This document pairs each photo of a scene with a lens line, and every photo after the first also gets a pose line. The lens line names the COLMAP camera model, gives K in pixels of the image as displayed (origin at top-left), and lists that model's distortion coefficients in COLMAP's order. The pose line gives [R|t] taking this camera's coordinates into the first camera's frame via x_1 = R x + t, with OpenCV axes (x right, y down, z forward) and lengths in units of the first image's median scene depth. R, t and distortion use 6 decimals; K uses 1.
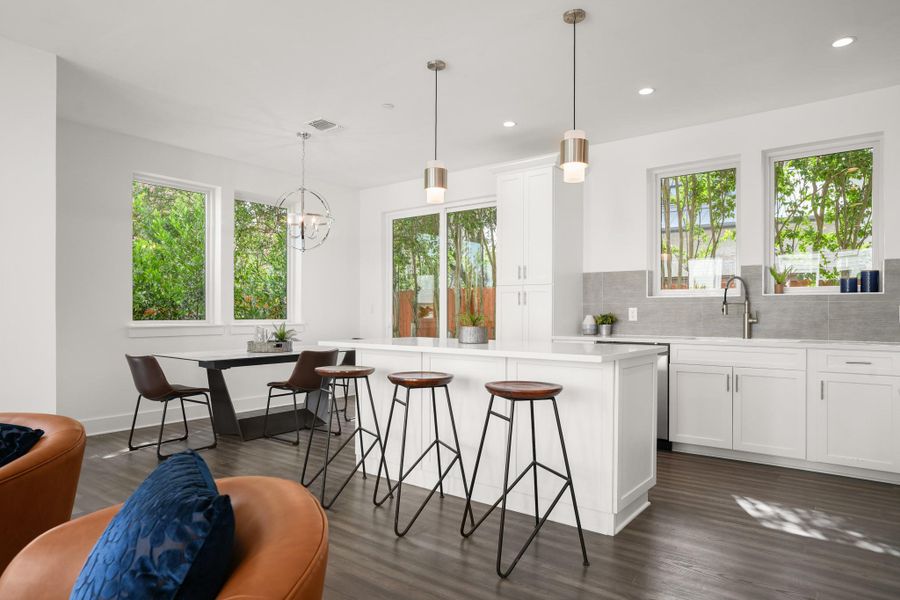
lens RADIAL K [[549.3, 0, 451.4], [0, 549.3, 304.9], [0, 0, 1]] dist [0.000126, 0.000077]
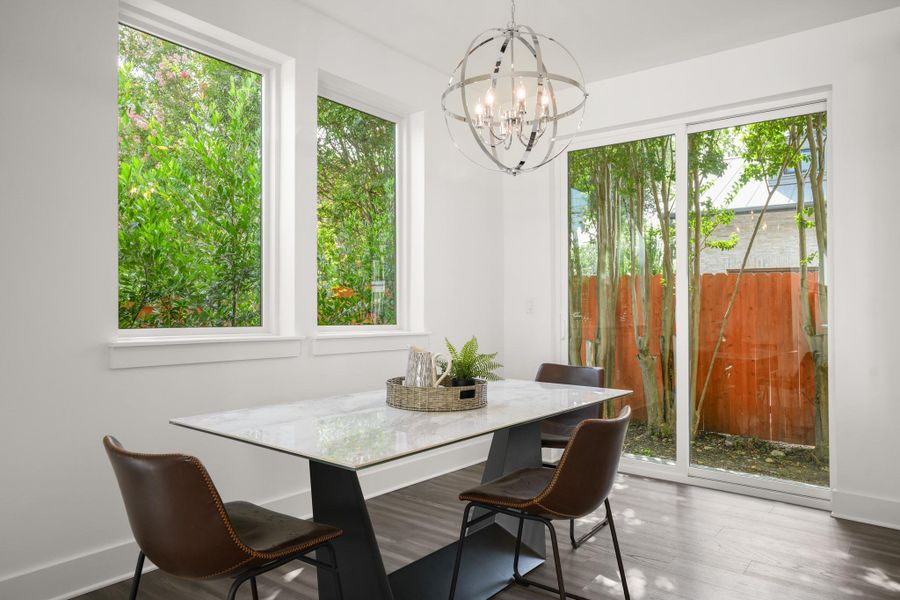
lens RADIAL K [[605.9, 0, 446.0], [0, 605.9, 303.5], [0, 0, 1]] dist [0.026090, 0.003745]
pose [[0.999841, 0.005079, -0.017099, -0.269438], [-0.005096, 0.999987, -0.000949, 0.005917], [0.017094, 0.001036, 0.999853, 0.447057]]
